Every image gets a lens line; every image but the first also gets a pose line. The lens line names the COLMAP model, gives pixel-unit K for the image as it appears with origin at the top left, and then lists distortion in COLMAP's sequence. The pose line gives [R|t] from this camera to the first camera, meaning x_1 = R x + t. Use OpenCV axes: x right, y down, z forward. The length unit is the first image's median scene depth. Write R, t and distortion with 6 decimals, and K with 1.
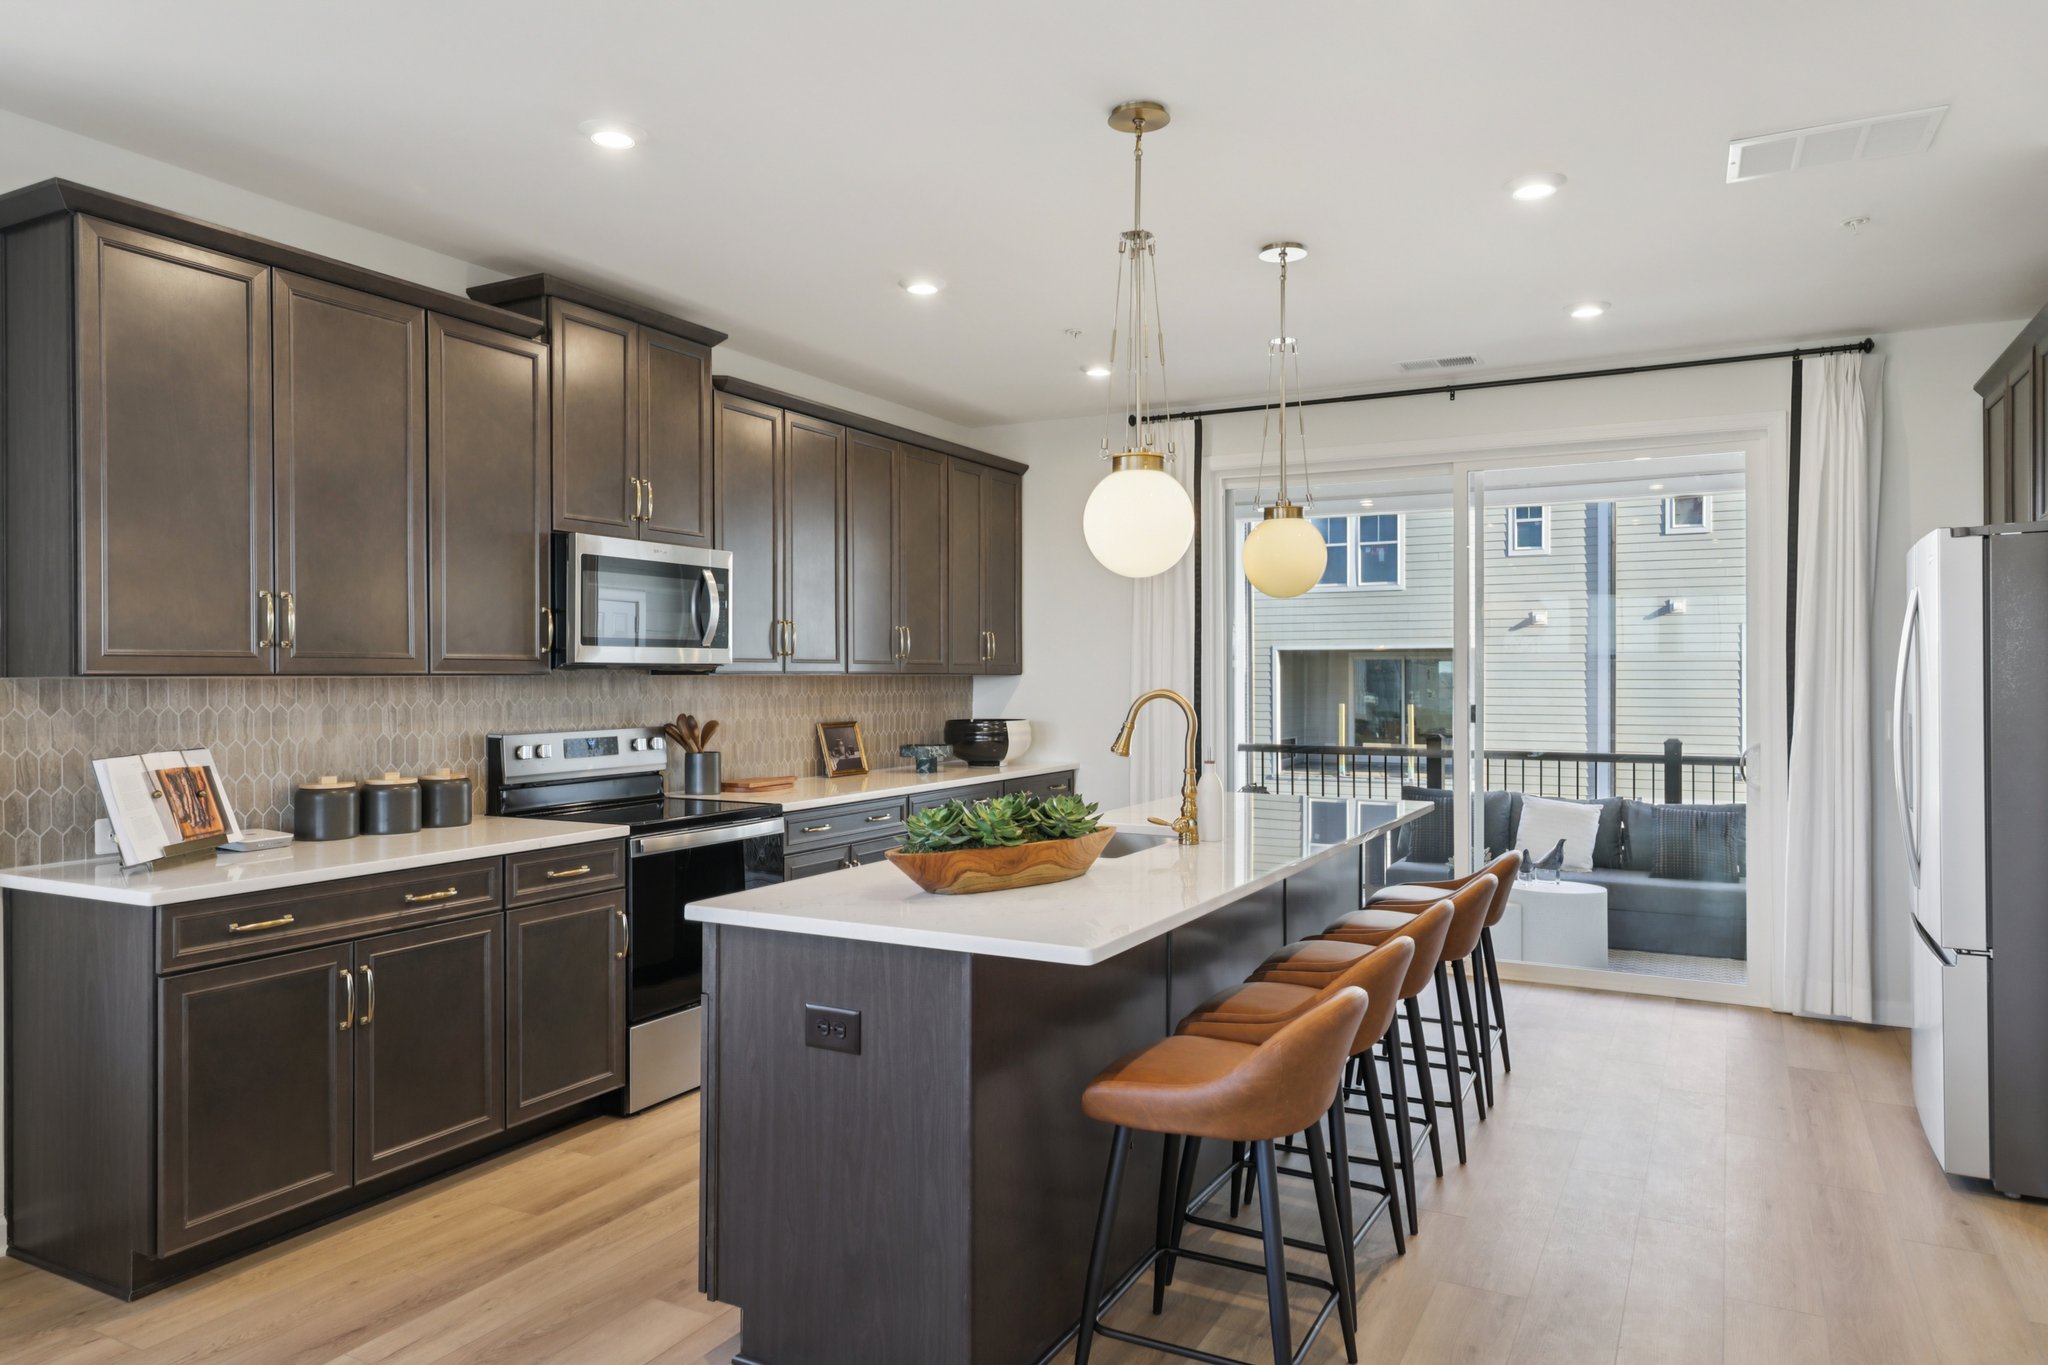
lens RADIAL K [[1319.6, 0, 1020.4], [0, 1319.6, 680.1], [0, 0, 1]] dist [0.012397, -0.000488]
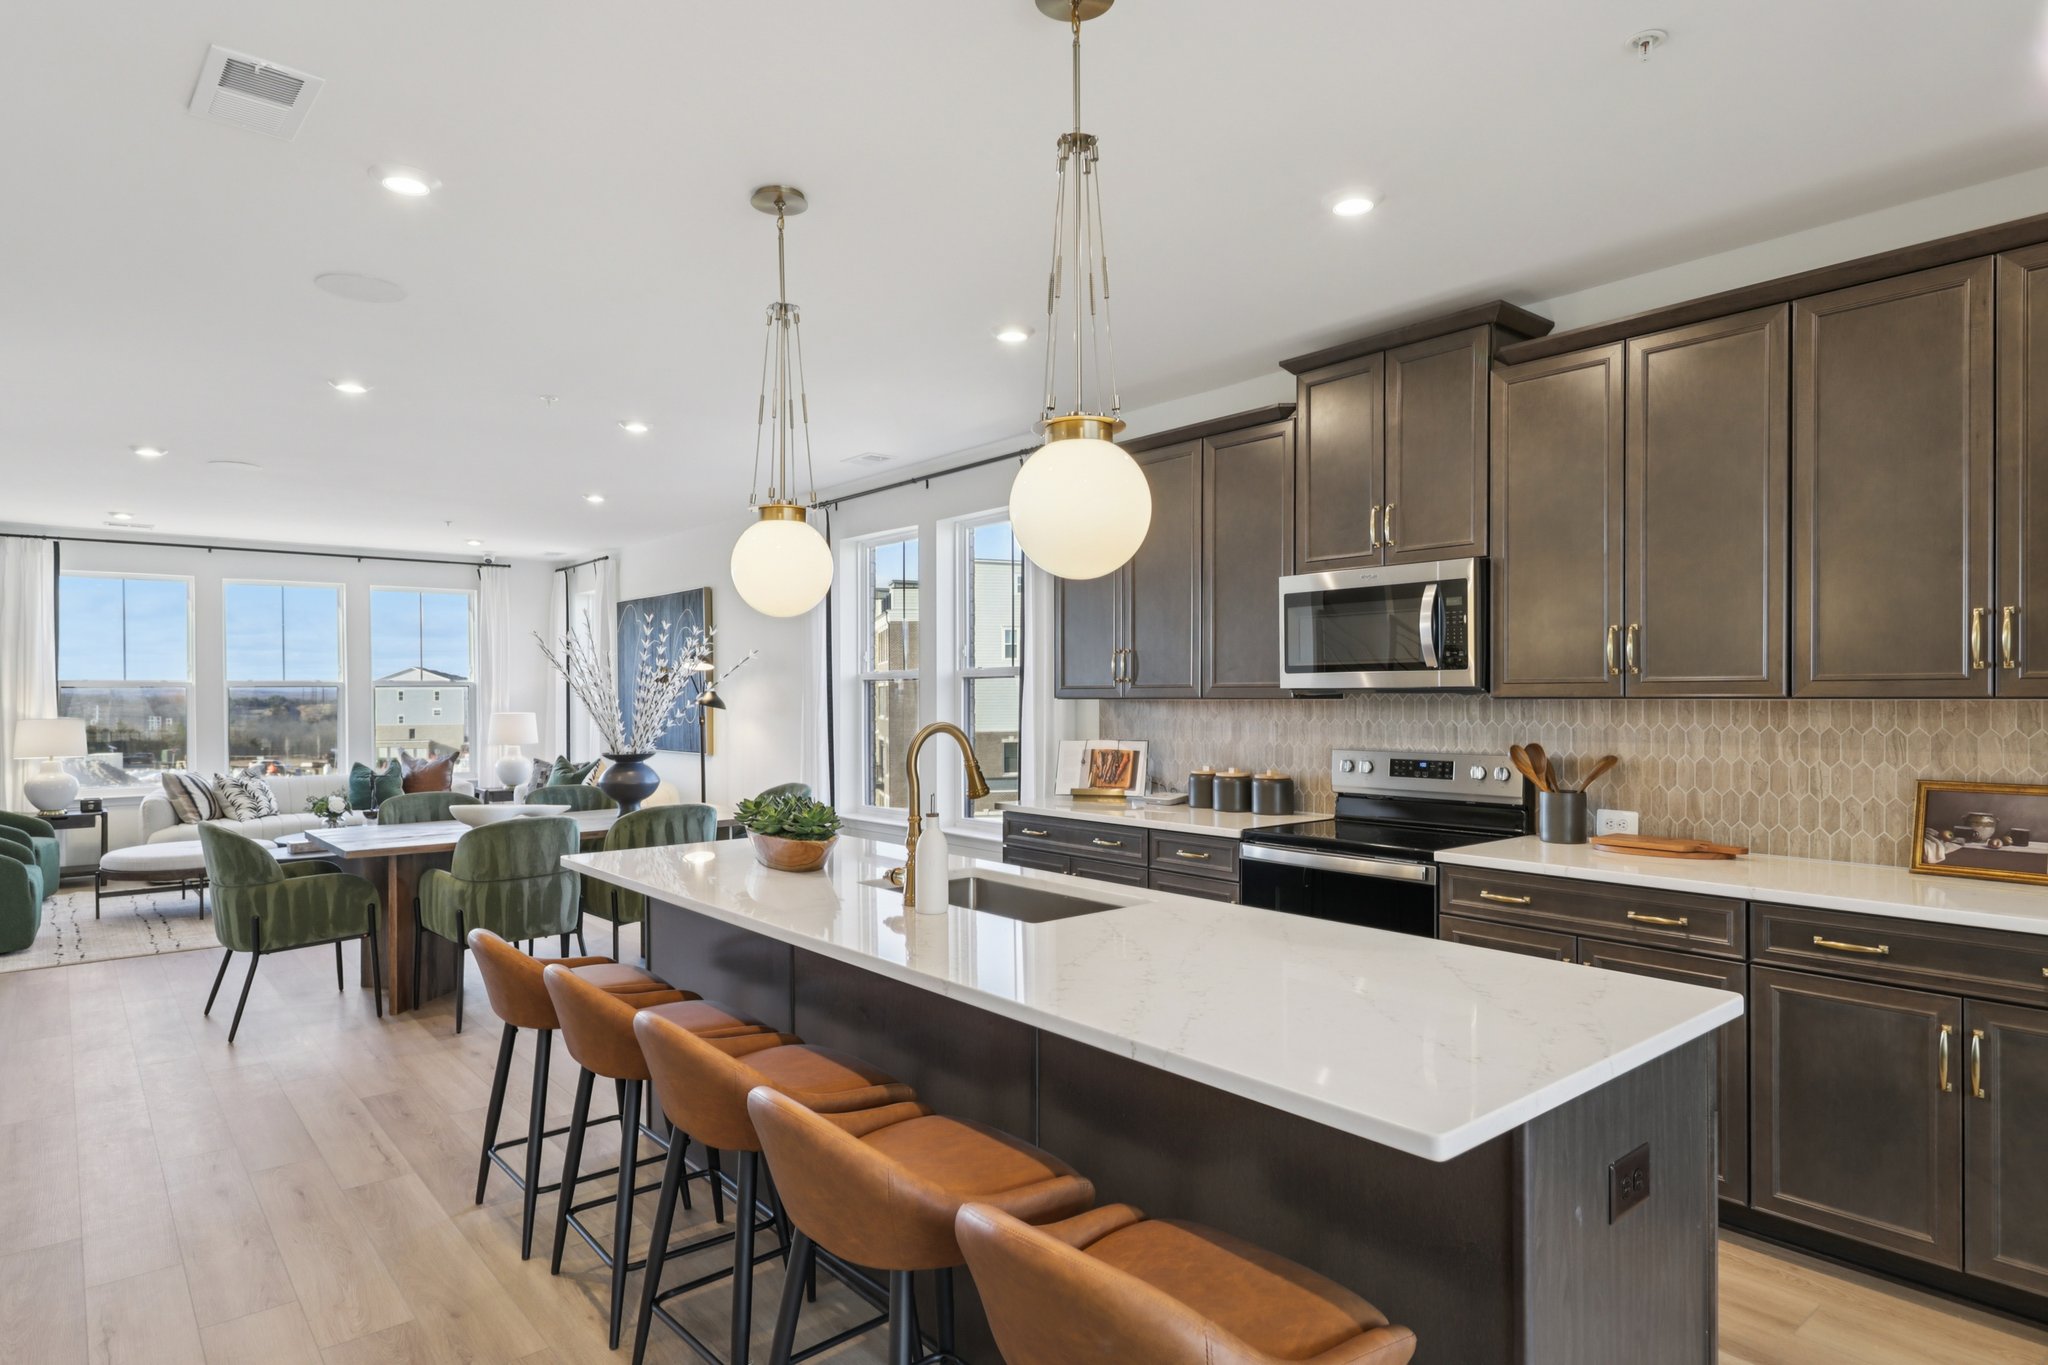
lens RADIAL K [[1139.7, 0, 1027.9], [0, 1139.7, 702.5], [0, 0, 1]] dist [0.007398, -0.000608]
pose [[-0.372076, 0.011296, -0.928134, 0.675562], [0.002440, 0.999934, 0.011191, -0.012690], [0.928199, 0.001899, -0.372079, 1.161819]]
